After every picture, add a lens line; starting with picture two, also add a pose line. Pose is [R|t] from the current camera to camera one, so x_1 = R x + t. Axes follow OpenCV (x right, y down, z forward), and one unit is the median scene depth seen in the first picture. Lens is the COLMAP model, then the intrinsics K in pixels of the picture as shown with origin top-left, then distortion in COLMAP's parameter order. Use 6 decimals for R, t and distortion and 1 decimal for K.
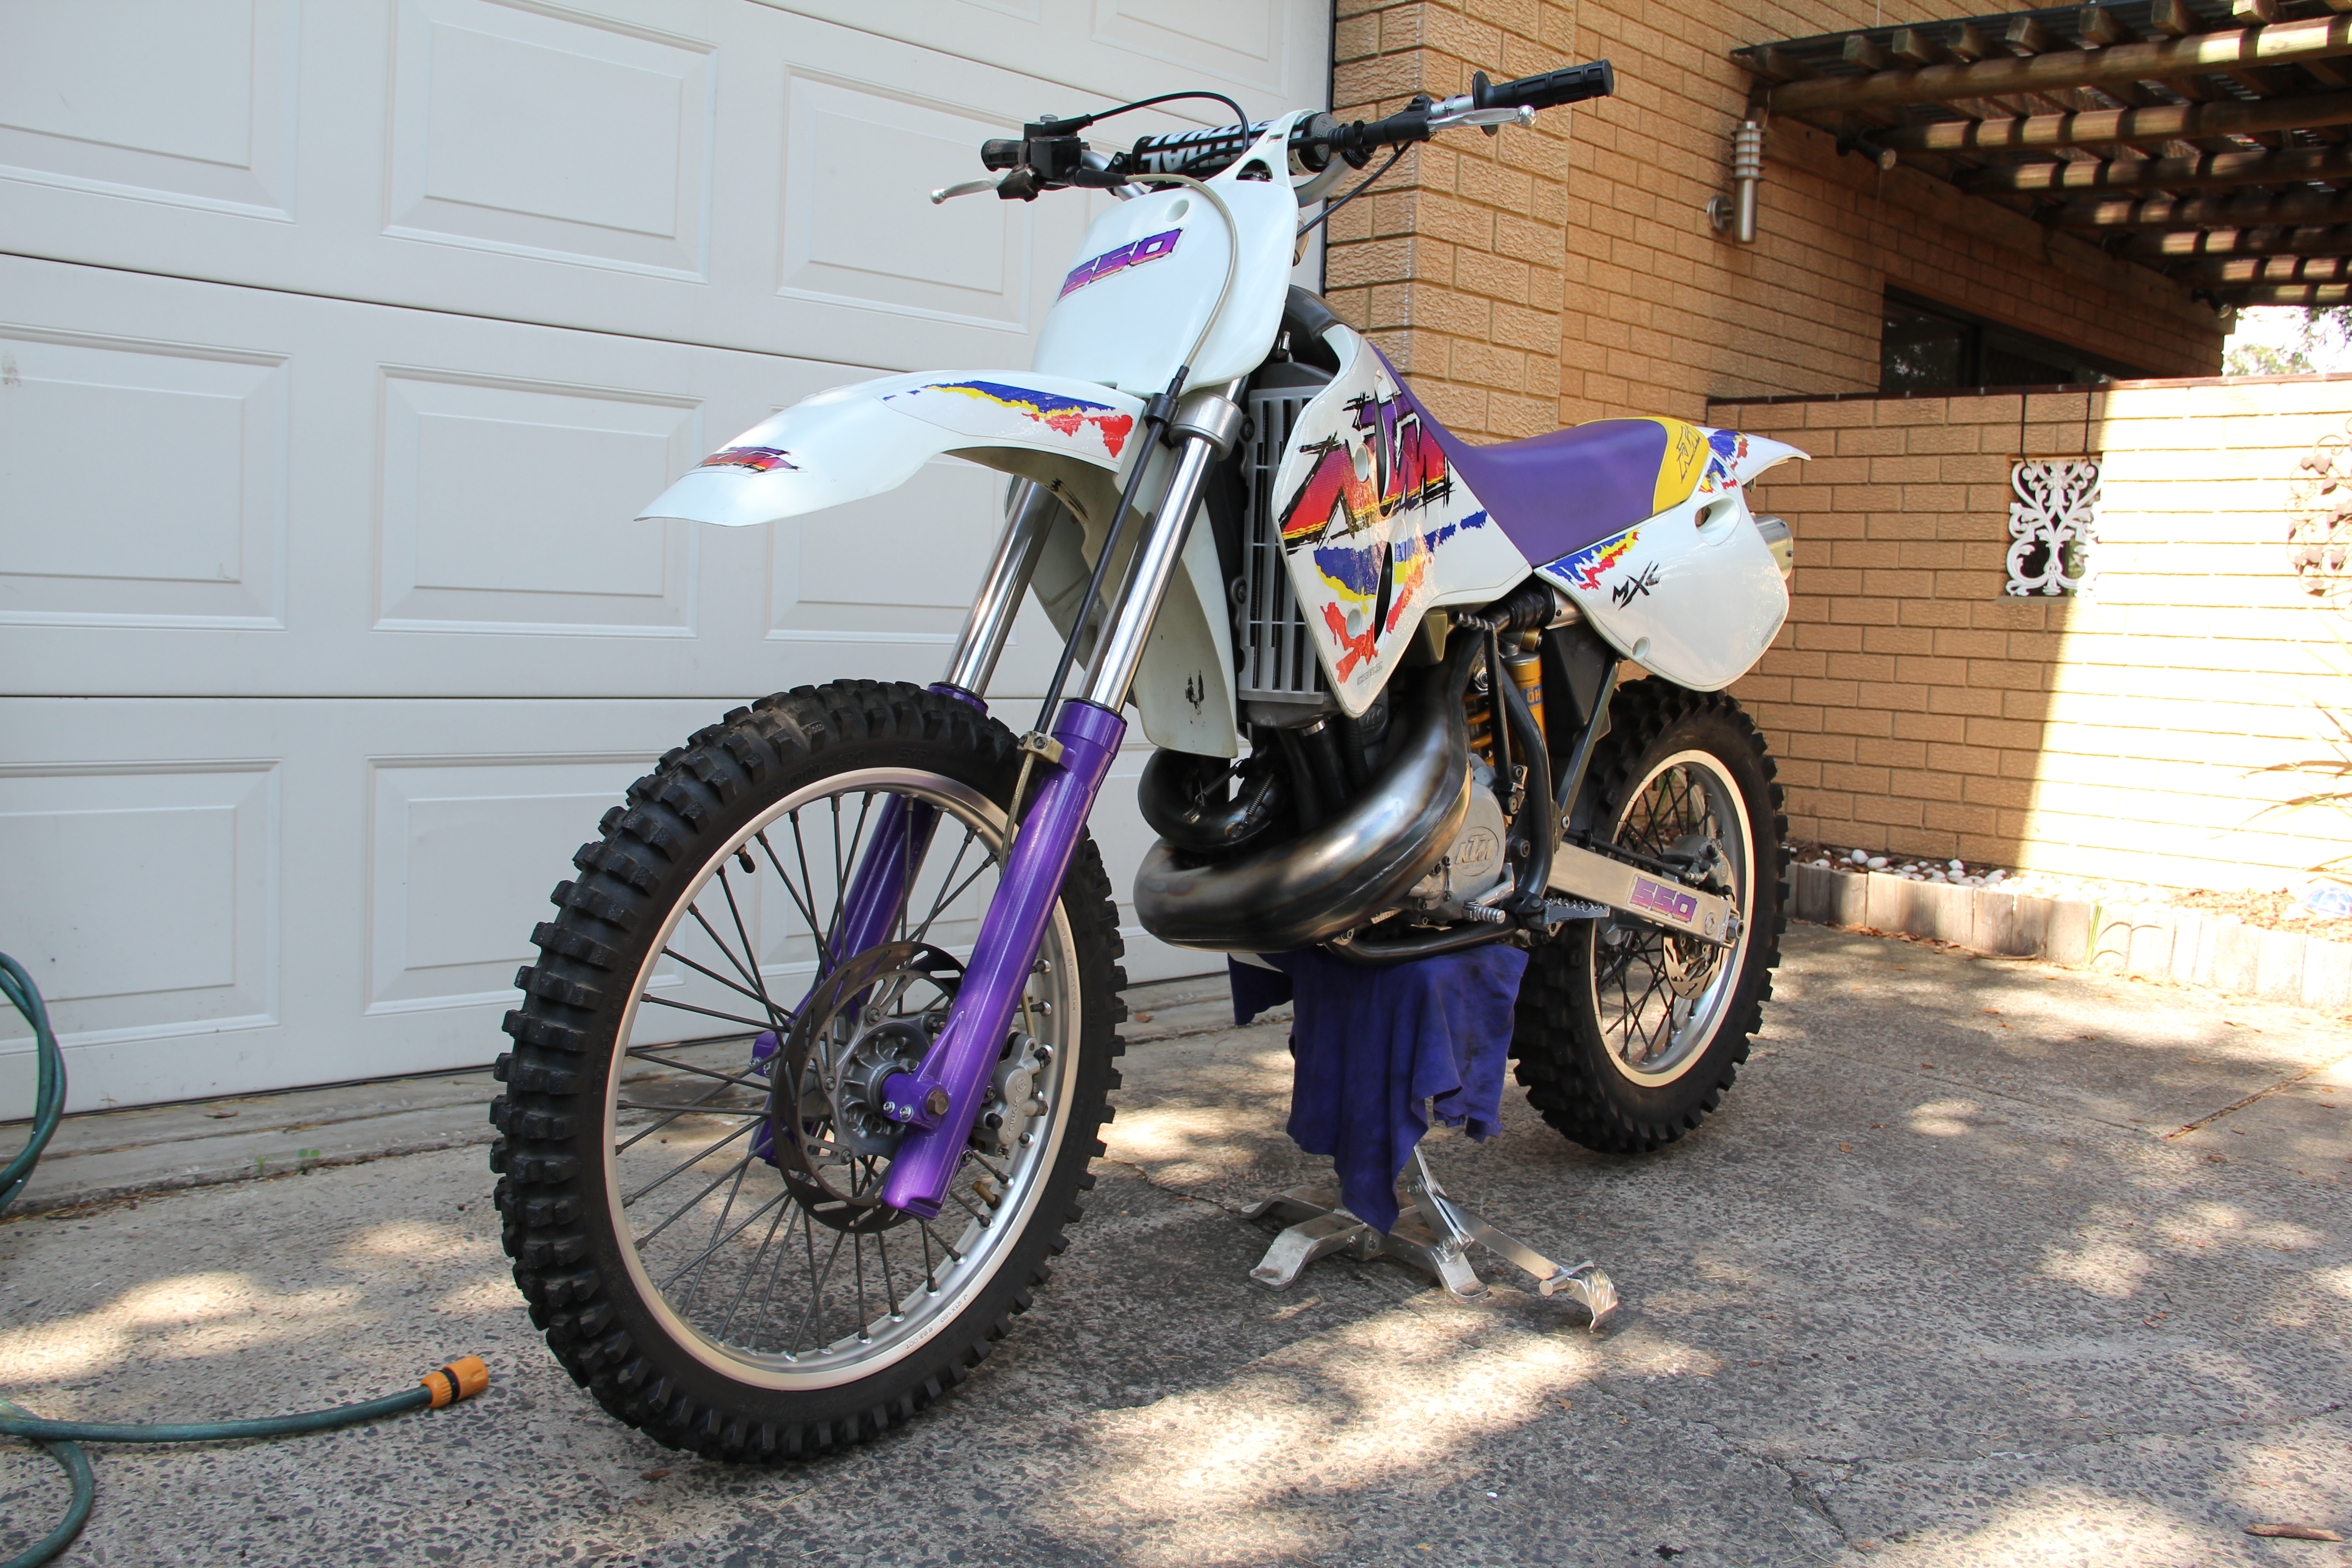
lens RADIAL K [[2065.8, 0, 1159.3], [0, 2065.8, 768.3], [0, 0, 1]] dist [-0.110324, 0.048017]
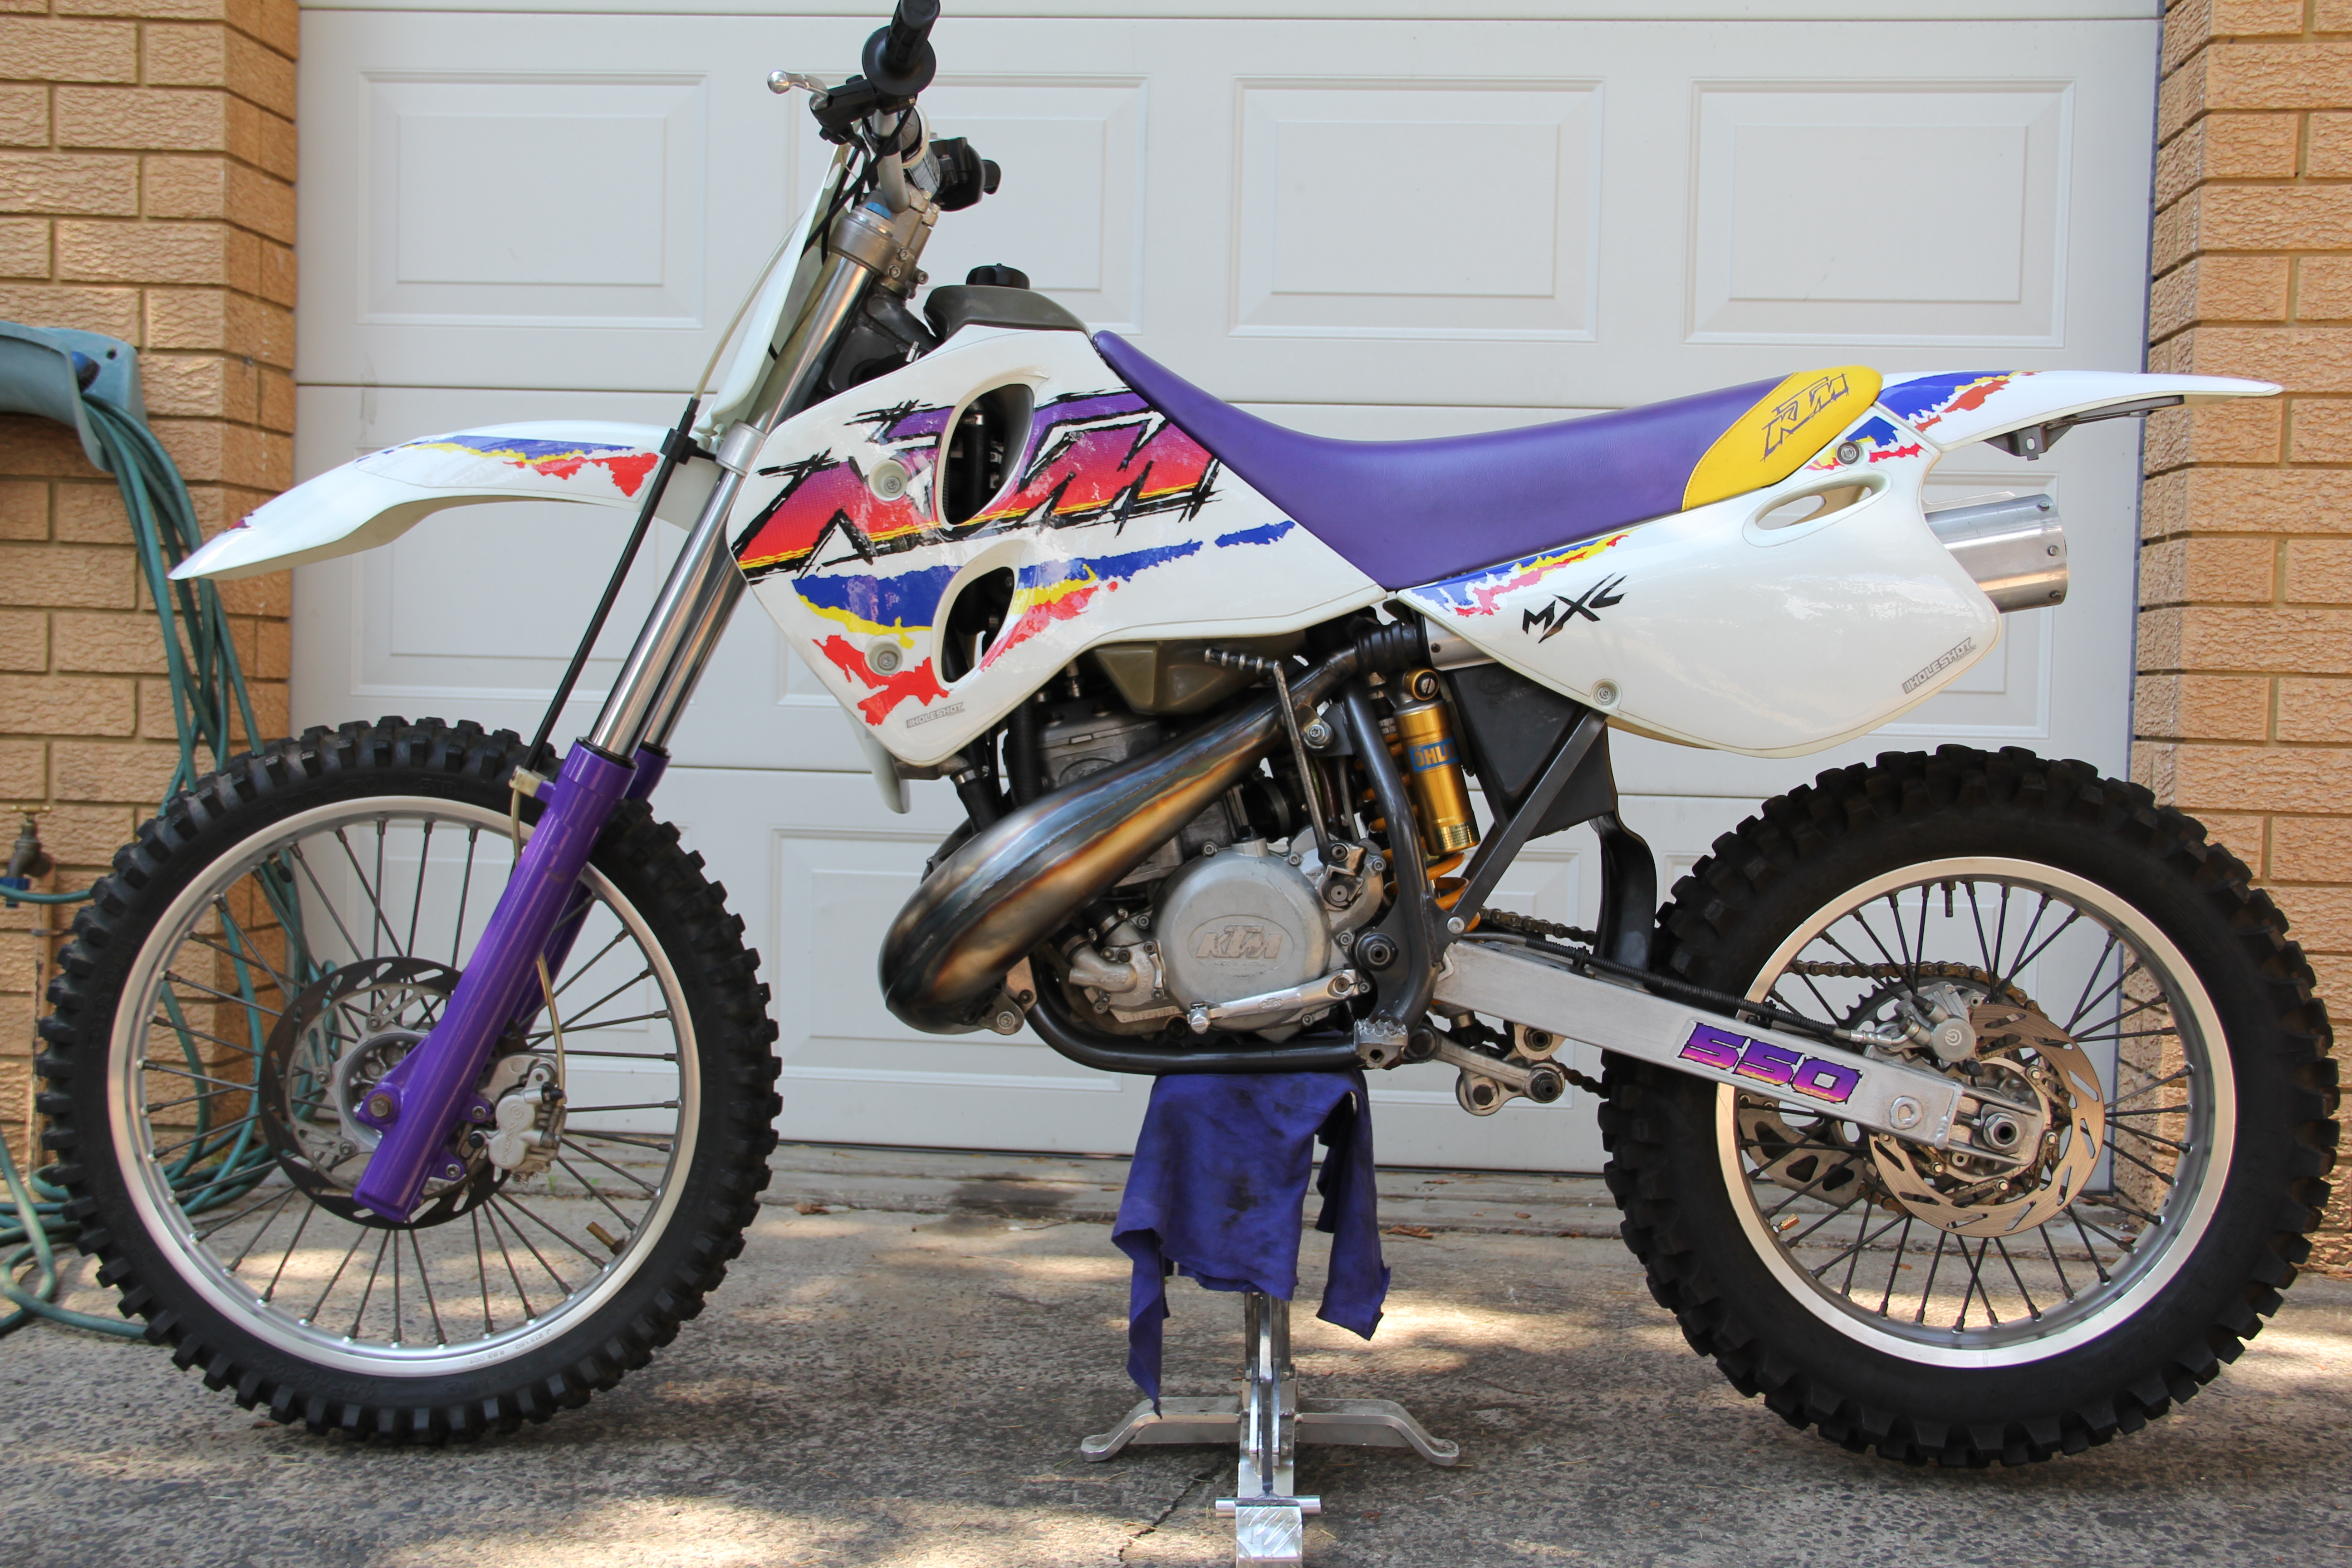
lens RADIAL K [[2667.2, 0, 1151.7], [0, 2667.2, 793.1], [0, 0, 1]] dist [0.032659, 0.000000]
pose [[0.648909, 0.008537, -0.760818, 0.937672], [-0.056168, 0.997746, -0.036711, 0.021769], [0.758790, 0.066556, 0.647926, 0.299774]]
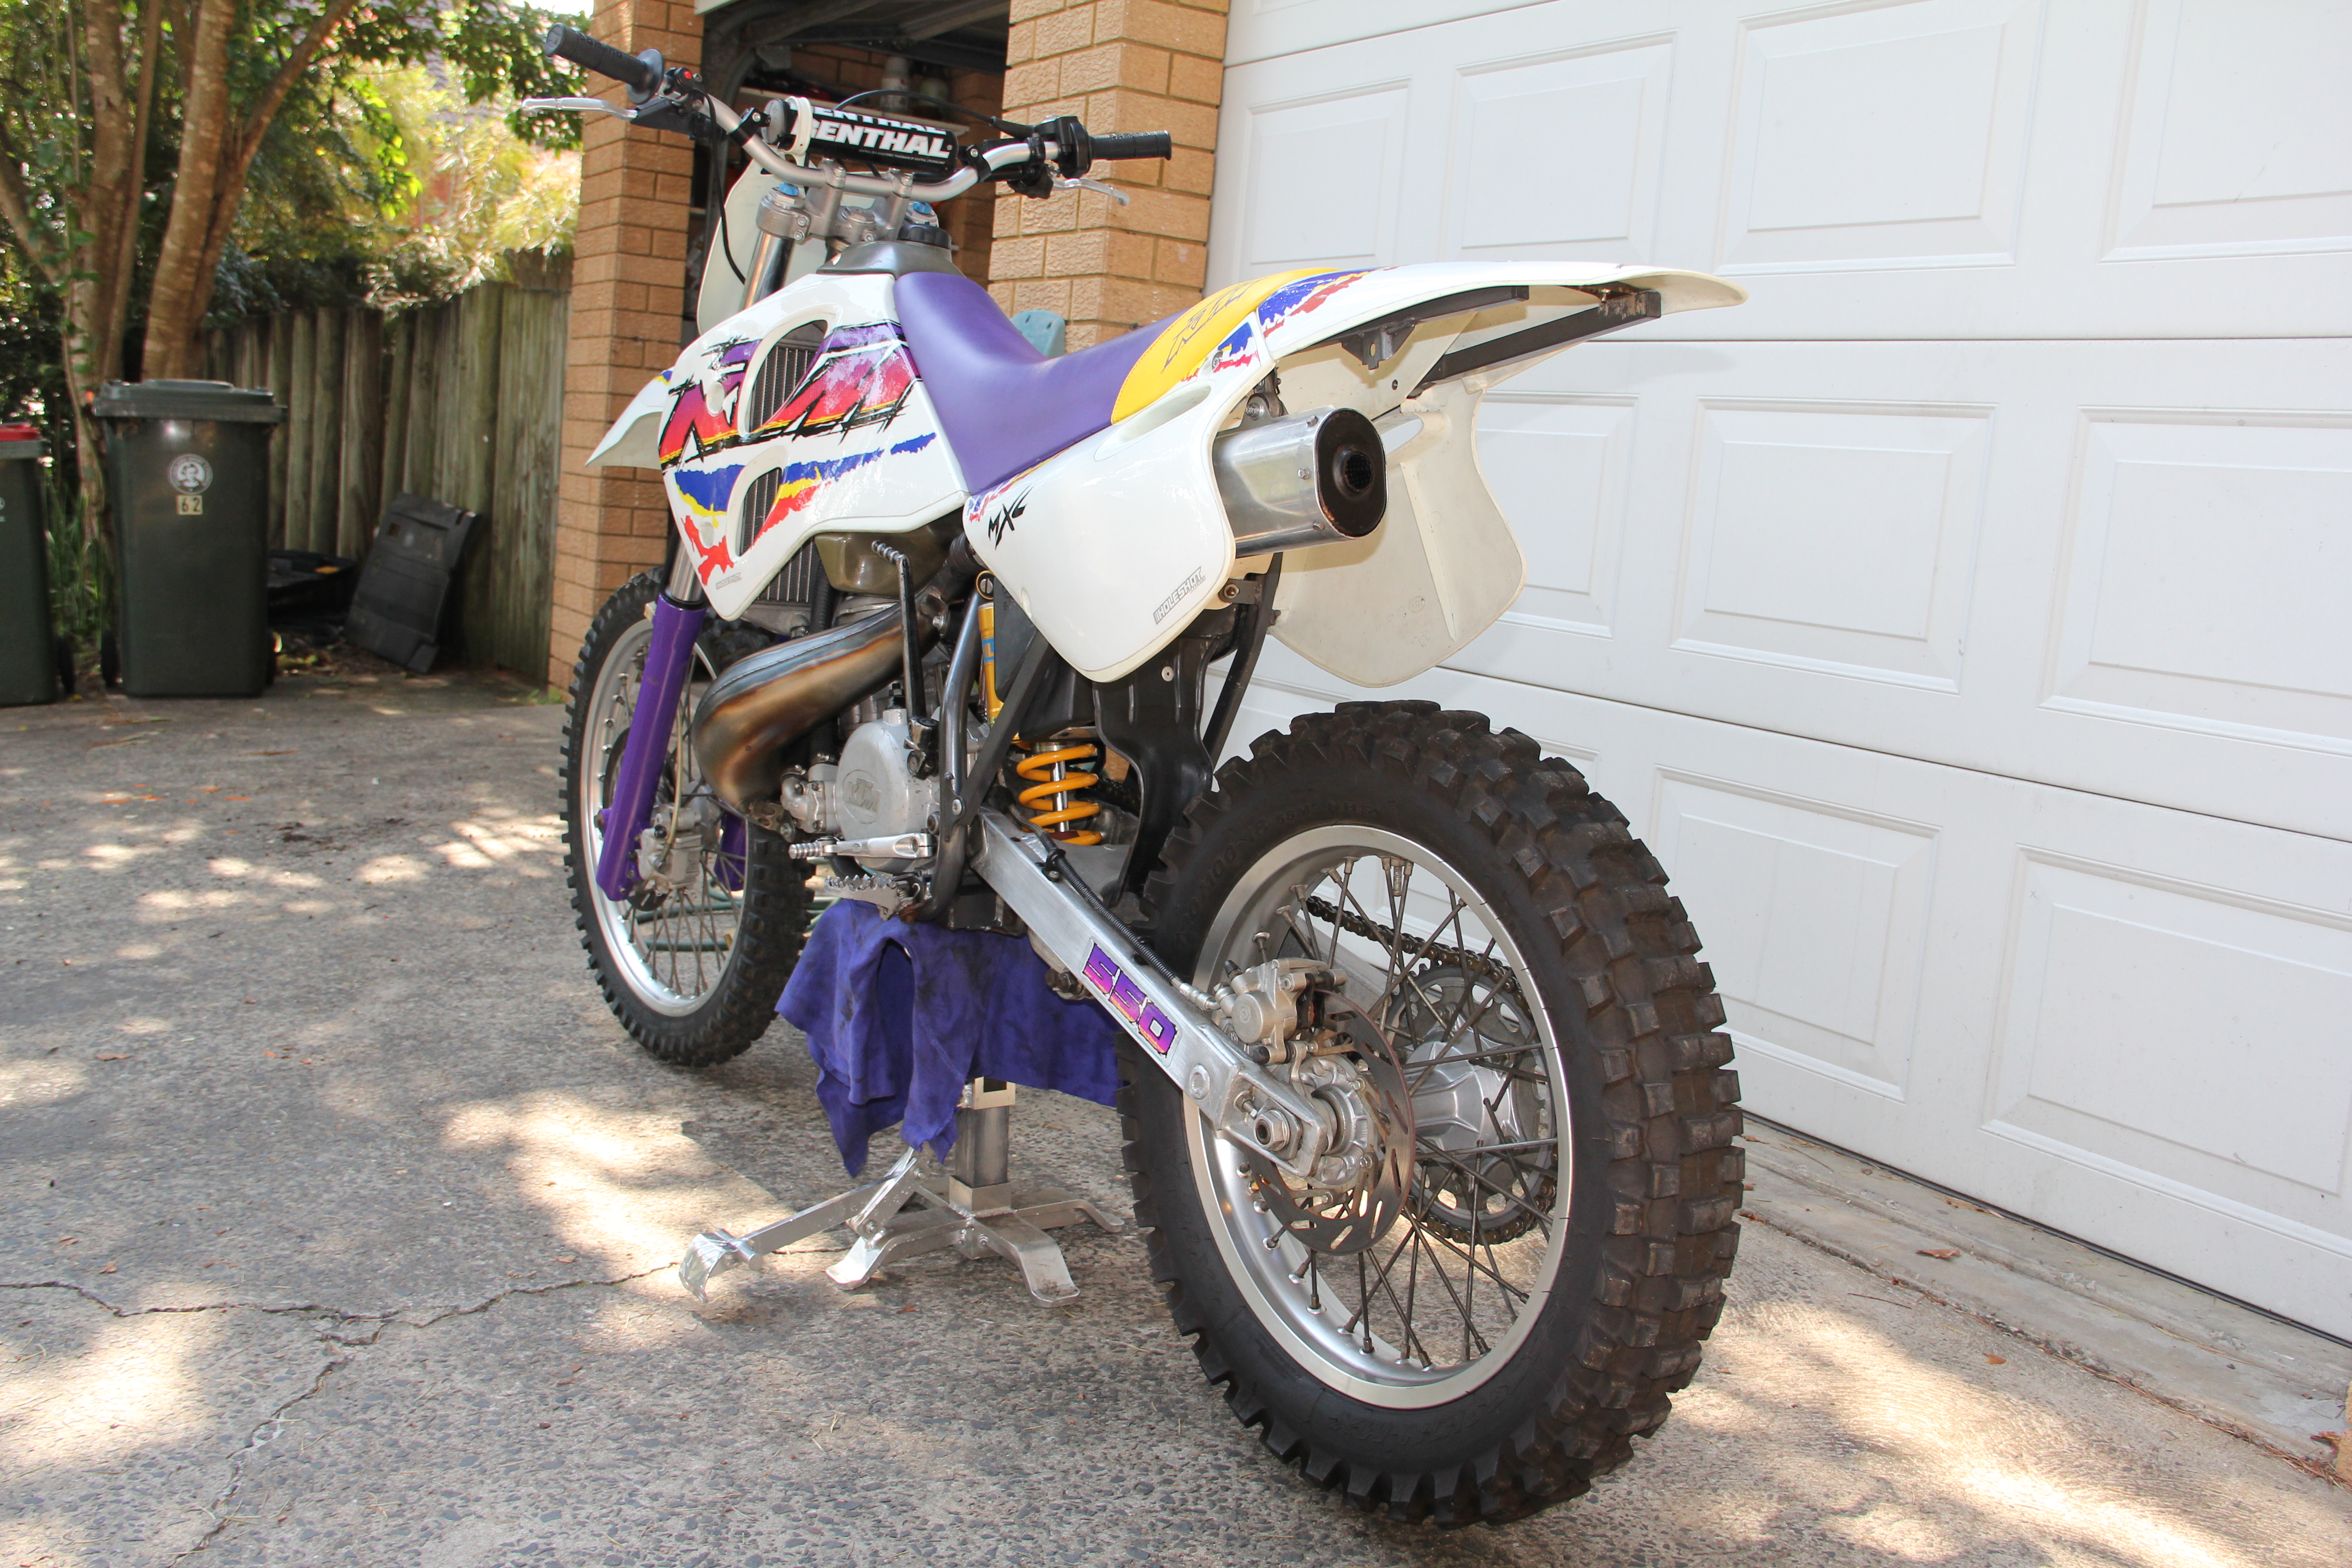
lens RADIAL K [[2086.1, 0, 1164.0], [0, 2086.1, 770.1], [0, 0, 1]] dist [-0.092437, 0.035533]
pose [[-0.206206, 0.075468, -0.975594, 1.064183], [-0.168645, 0.979361, 0.111405, -0.101655], [0.963866, 0.187501, -0.189223, 1.329280]]
